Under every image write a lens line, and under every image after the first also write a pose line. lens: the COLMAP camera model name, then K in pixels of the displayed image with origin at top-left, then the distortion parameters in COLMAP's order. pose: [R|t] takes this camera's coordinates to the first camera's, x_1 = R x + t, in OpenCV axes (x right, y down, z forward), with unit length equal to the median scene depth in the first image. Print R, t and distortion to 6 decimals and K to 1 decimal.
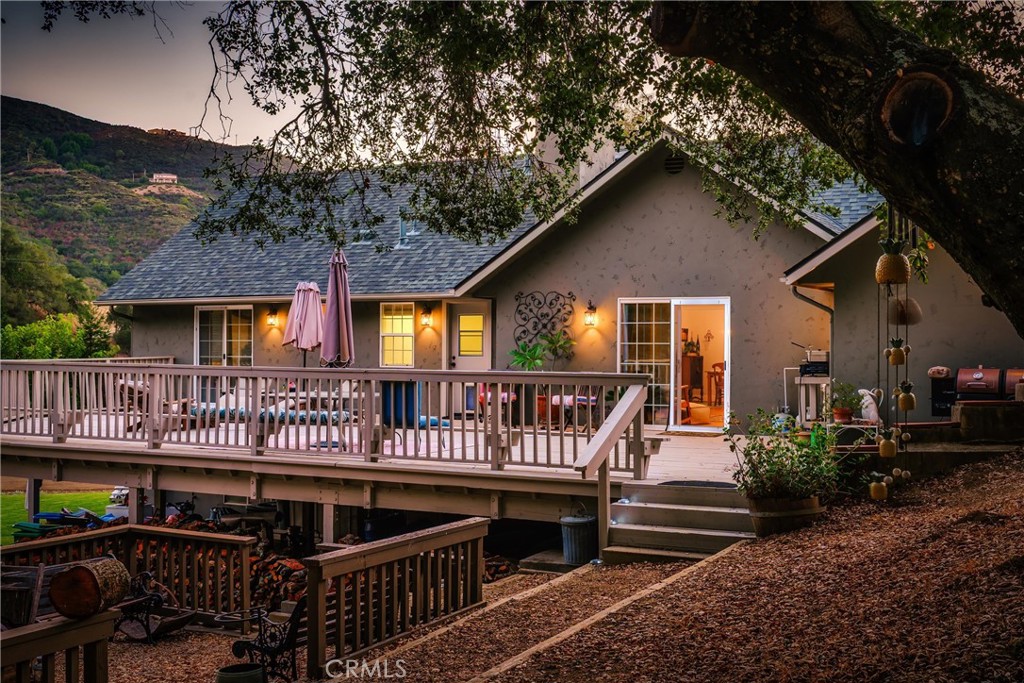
lens RADIAL K [[1075.6, 0, 518.0], [0, 1075.6, 344.6], [0, 0, 1]] dist [0.024794, 0.000000]
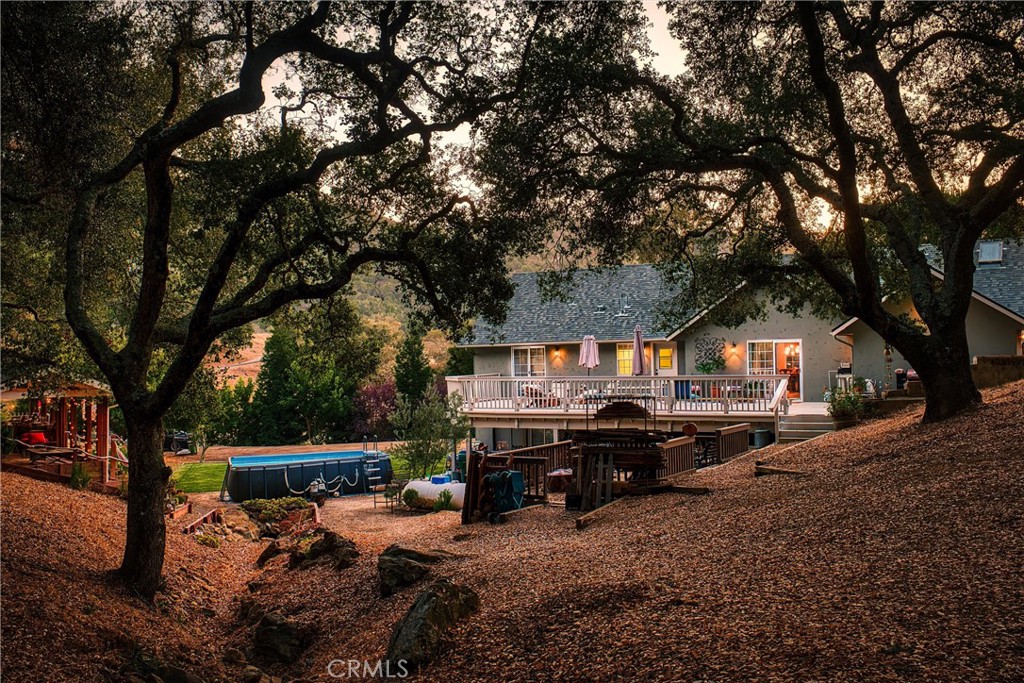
lens RADIAL K [[895.5, 0, 519.4], [0, 895.5, 340.8], [0, 0, 1]] dist [0.011603, 0.023828]
pose [[0.999133, -0.026961, -0.031734, -0.341725], [0.026369, 0.999473, -0.018911, -0.022949], [0.032227, 0.018058, 0.999317, -0.899322]]
